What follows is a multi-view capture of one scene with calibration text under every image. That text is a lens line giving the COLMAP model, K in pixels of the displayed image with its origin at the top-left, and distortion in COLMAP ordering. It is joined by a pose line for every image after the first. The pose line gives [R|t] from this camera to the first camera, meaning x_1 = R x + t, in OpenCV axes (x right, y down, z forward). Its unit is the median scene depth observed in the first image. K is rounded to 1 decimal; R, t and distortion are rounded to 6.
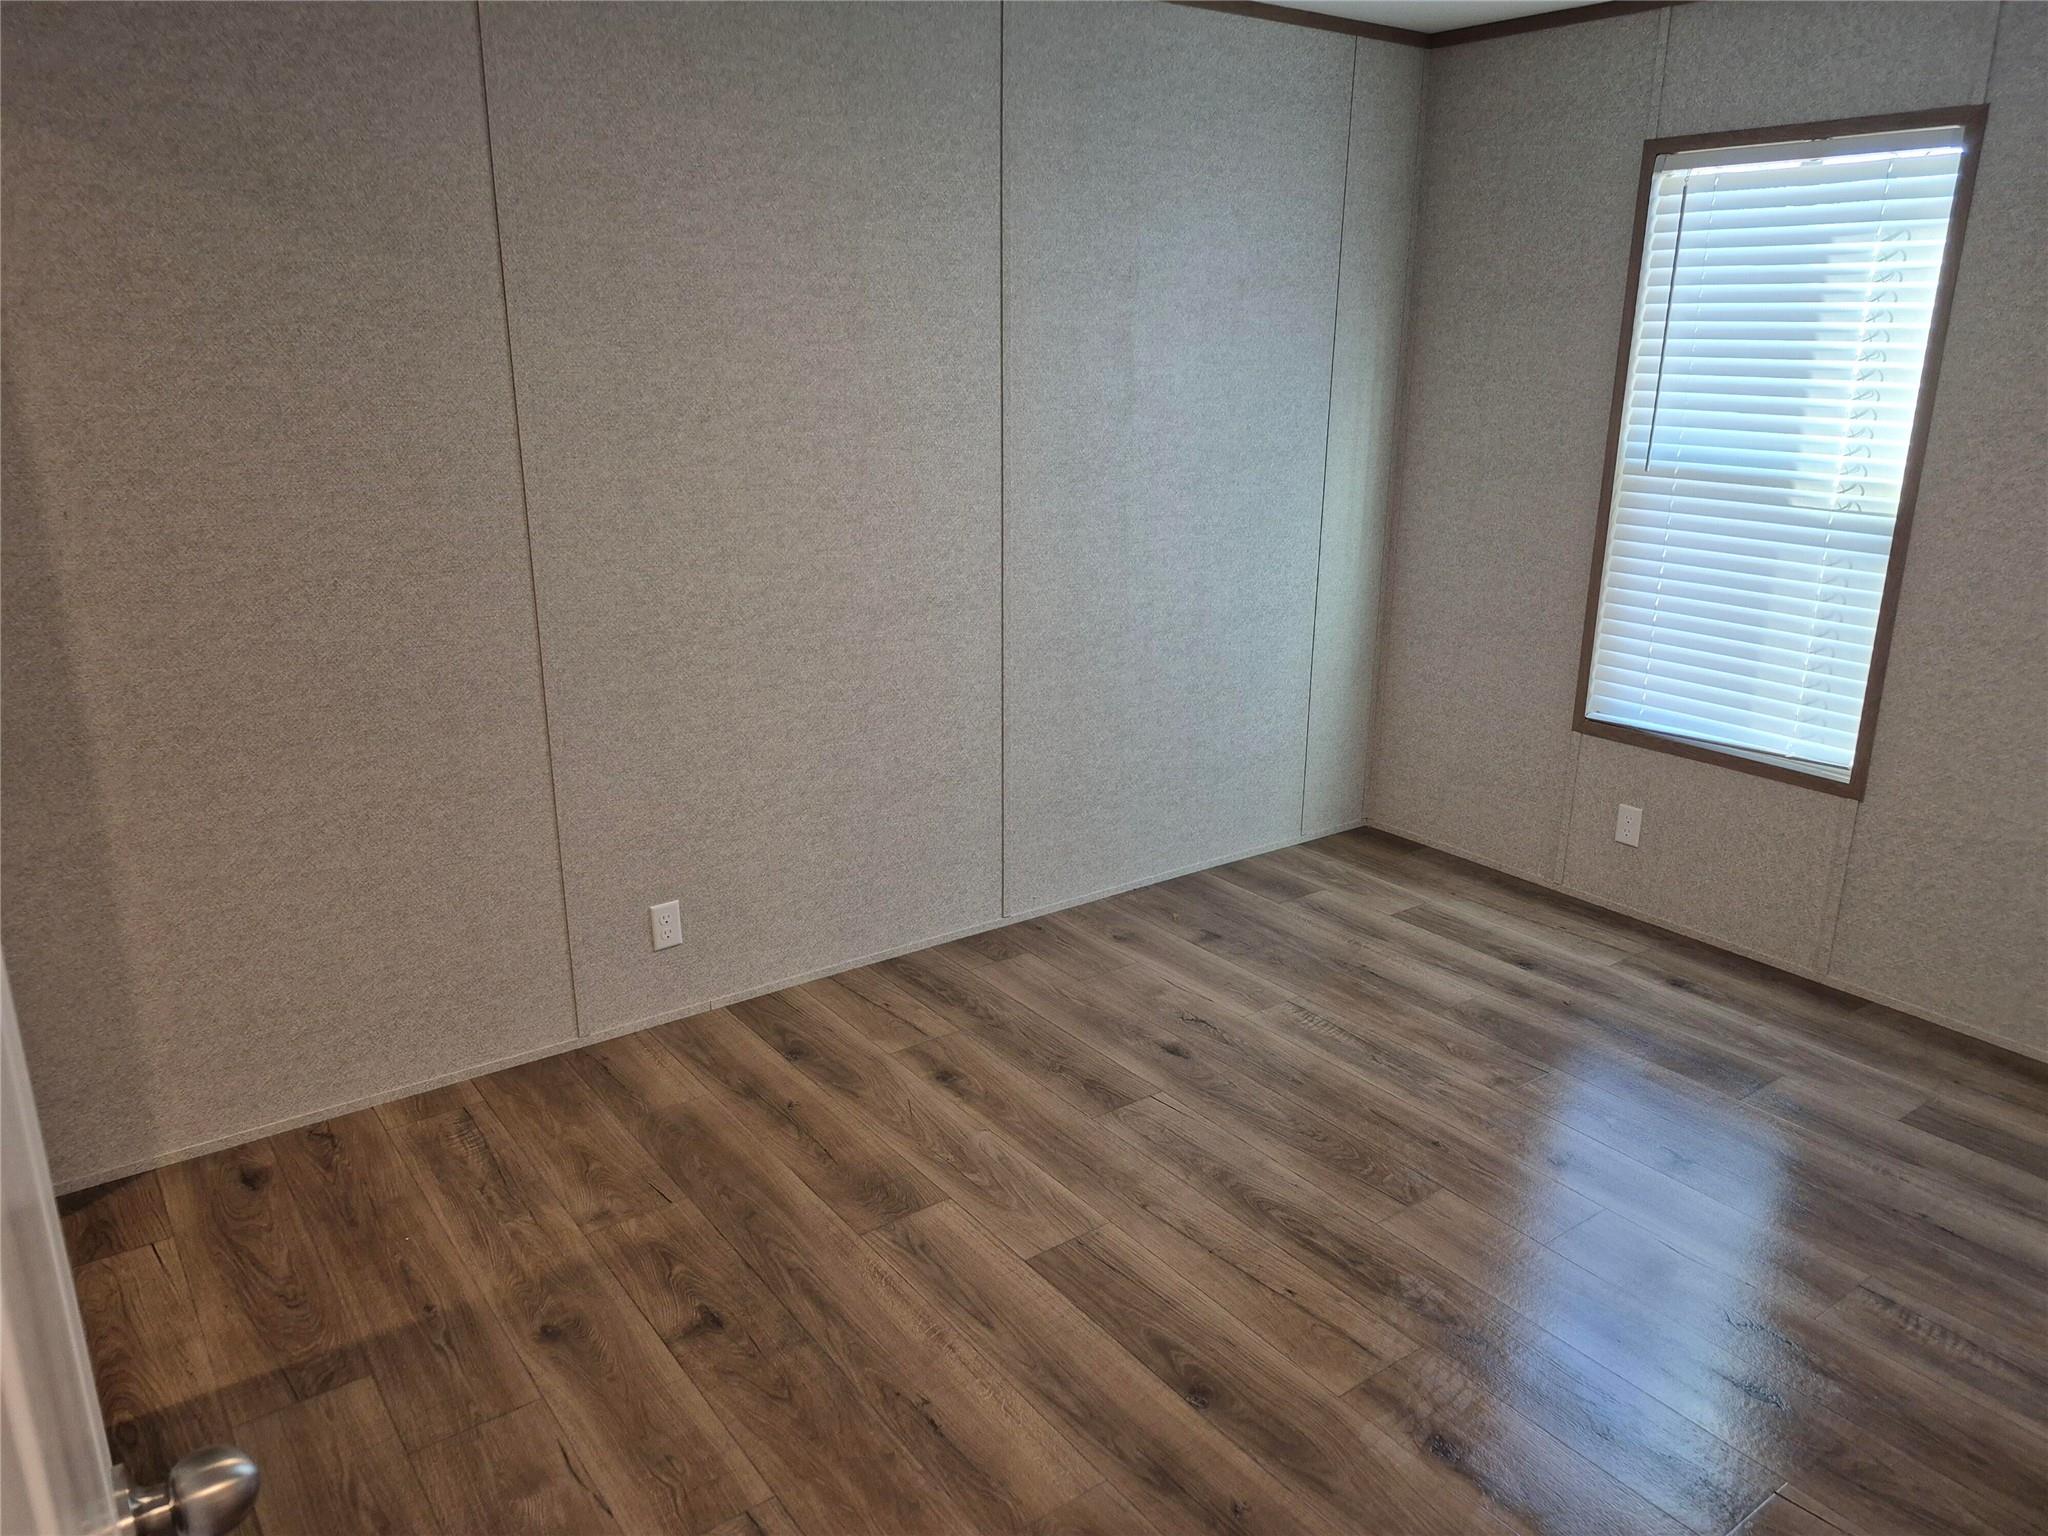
lens RADIAL K [[1436.2, 0, 1031.8], [0, 1436.2, 763.5], [0, 0, 1]] dist [0.103311, -0.116966]
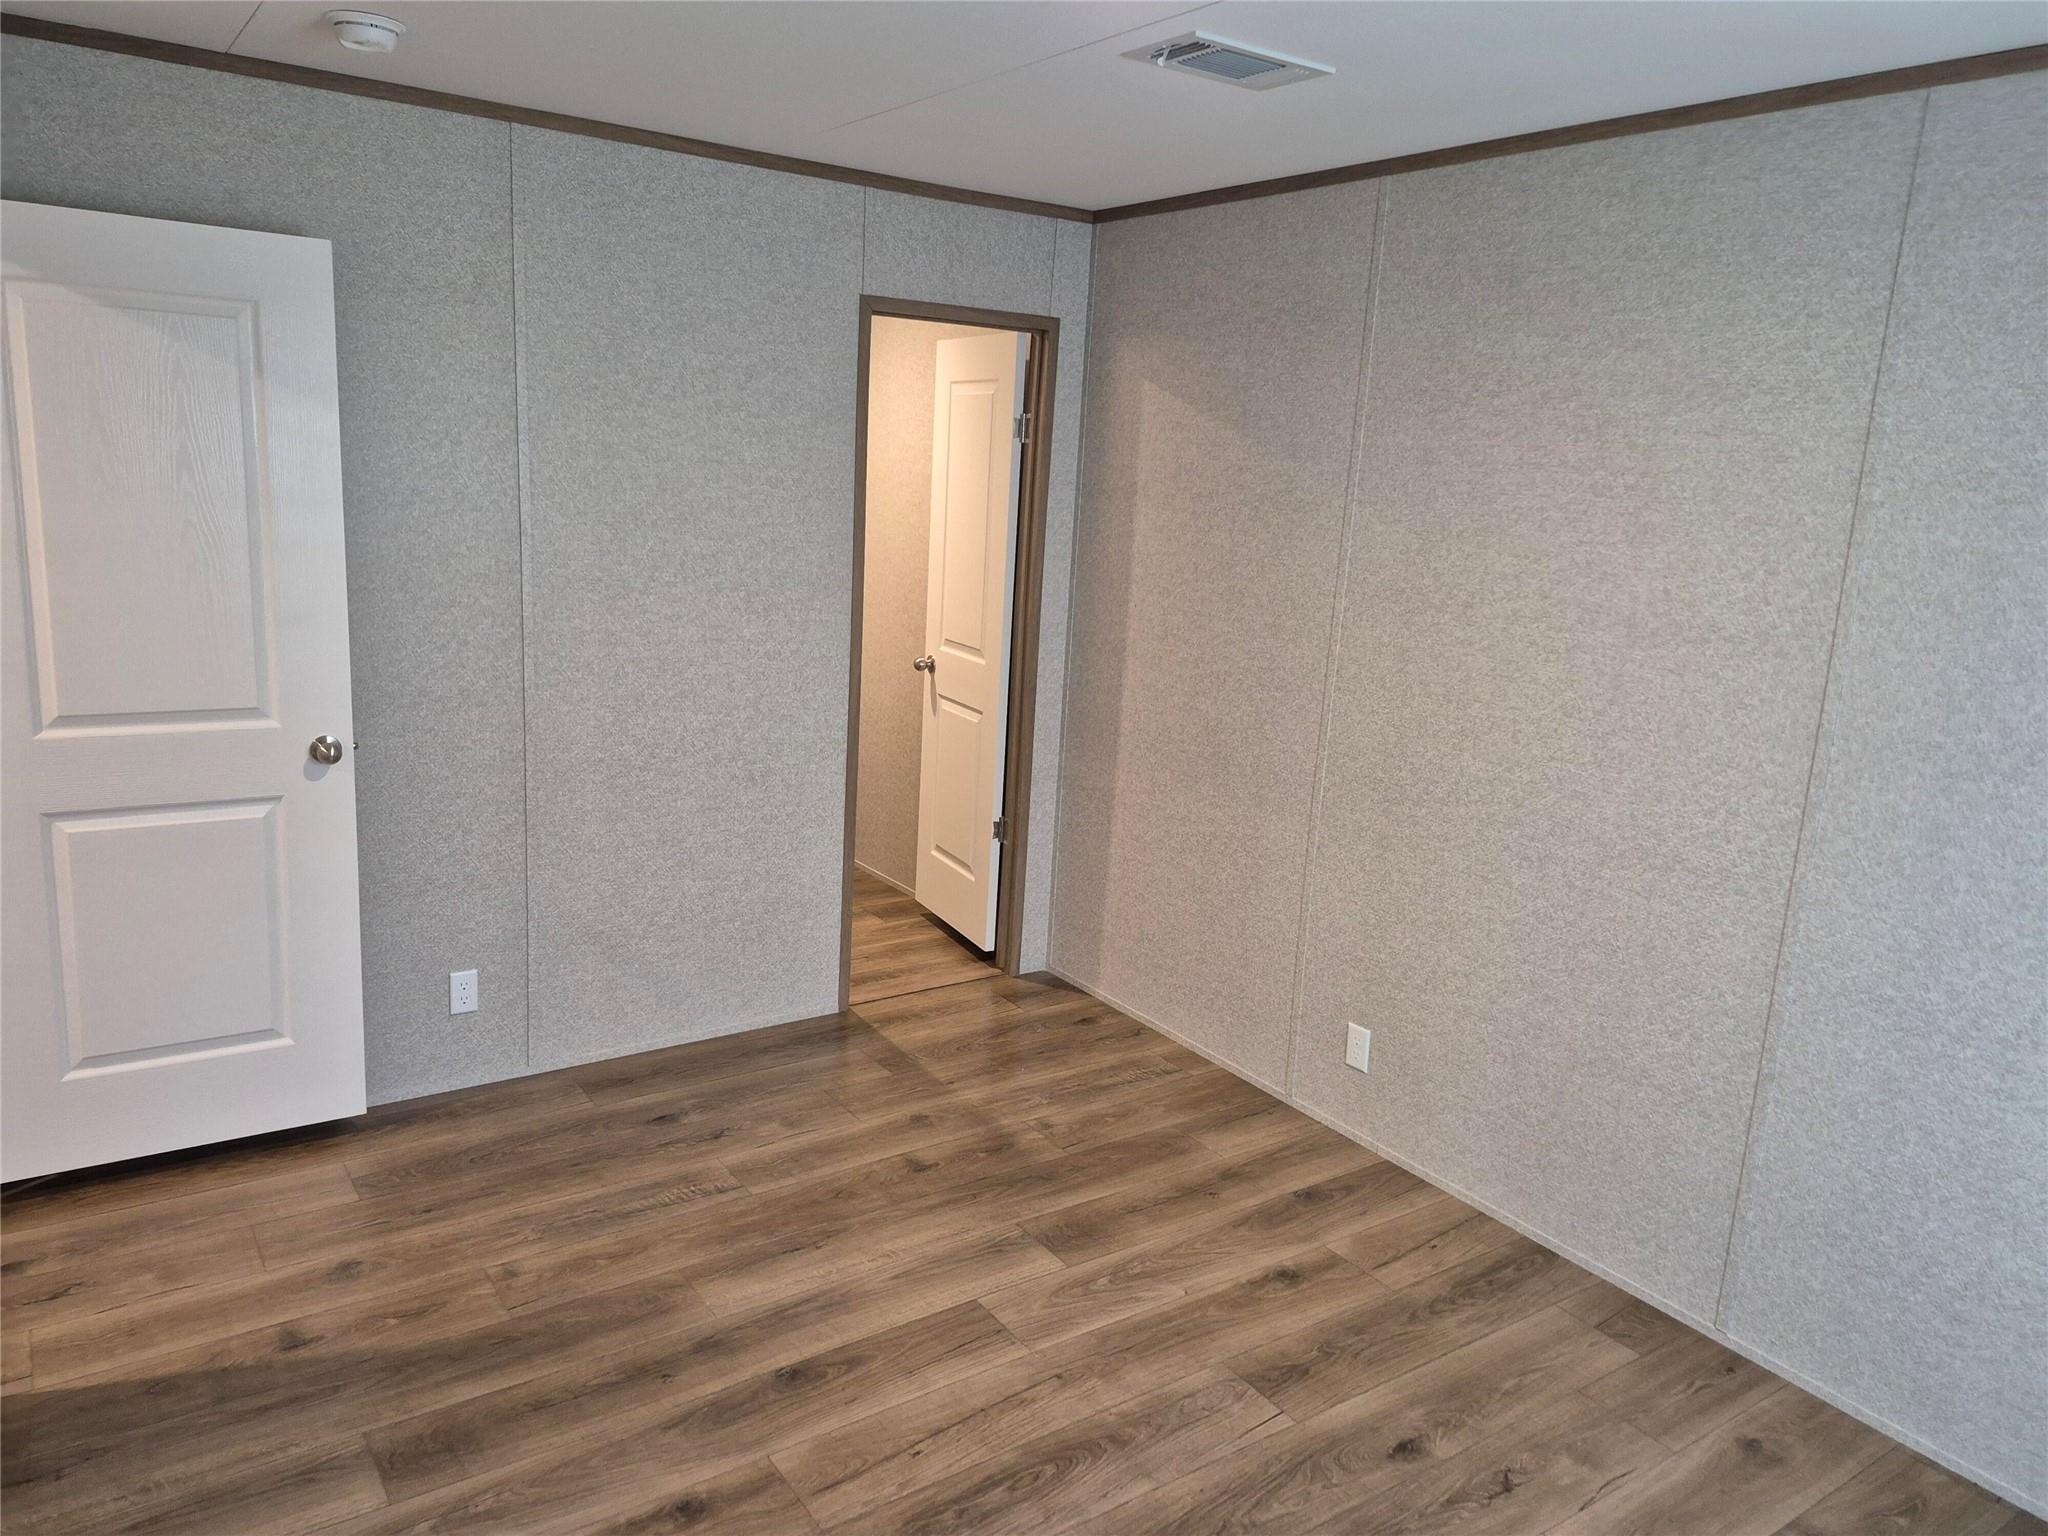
lens RADIAL K [[1424.1, 0, 983.4], [0, 1424.1, 739.0], [0, 0, 1]] dist [0.104480, -0.092658]
pose [[-0.048159, 0.183390, -0.981860, 0.849039], [-0.338842, 0.921710, 0.188775, -0.229089], [0.939610, 0.341786, 0.017752, 0.694156]]
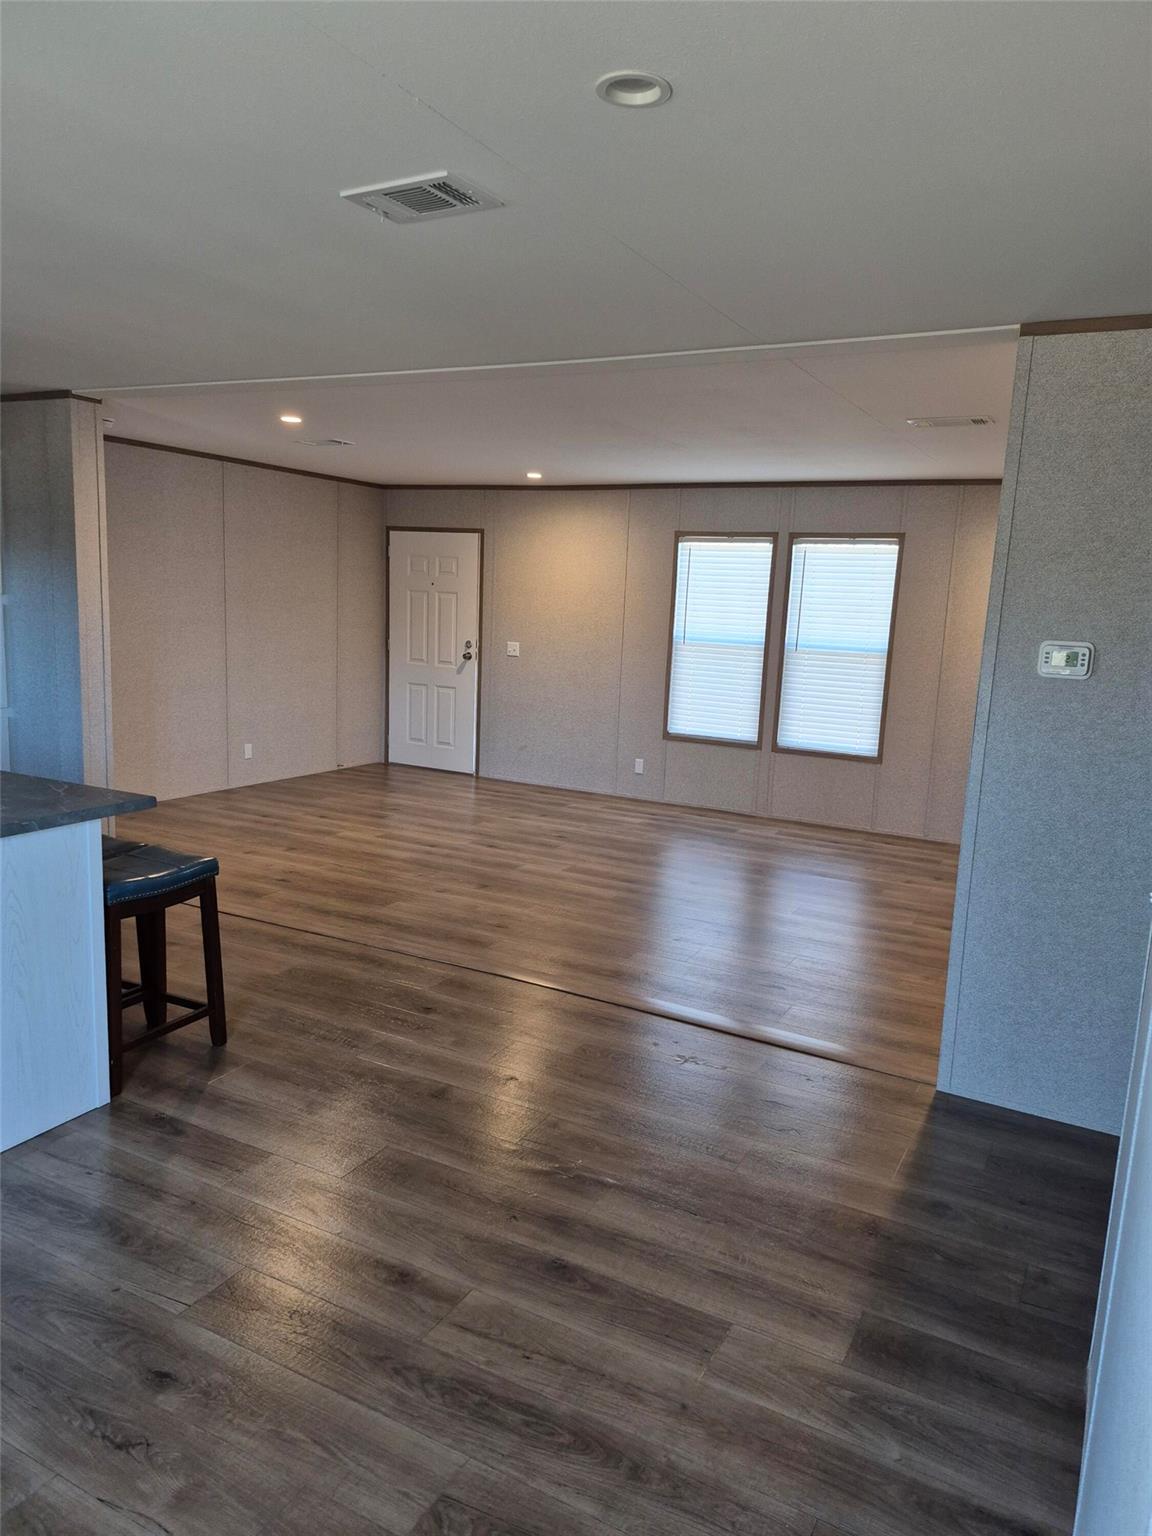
lens RADIAL K [[1077.1, 0, 576.7], [0, 1077.1, 769.2], [0, 0, 1]] dist [0.103311, -0.116966]
pose [[-0.904217, 0.035722, -0.425577, 0.412212], [-0.166267, 0.888431, 0.427839, -0.377565], [0.393379, 0.457619, -0.797394, 1.226653]]
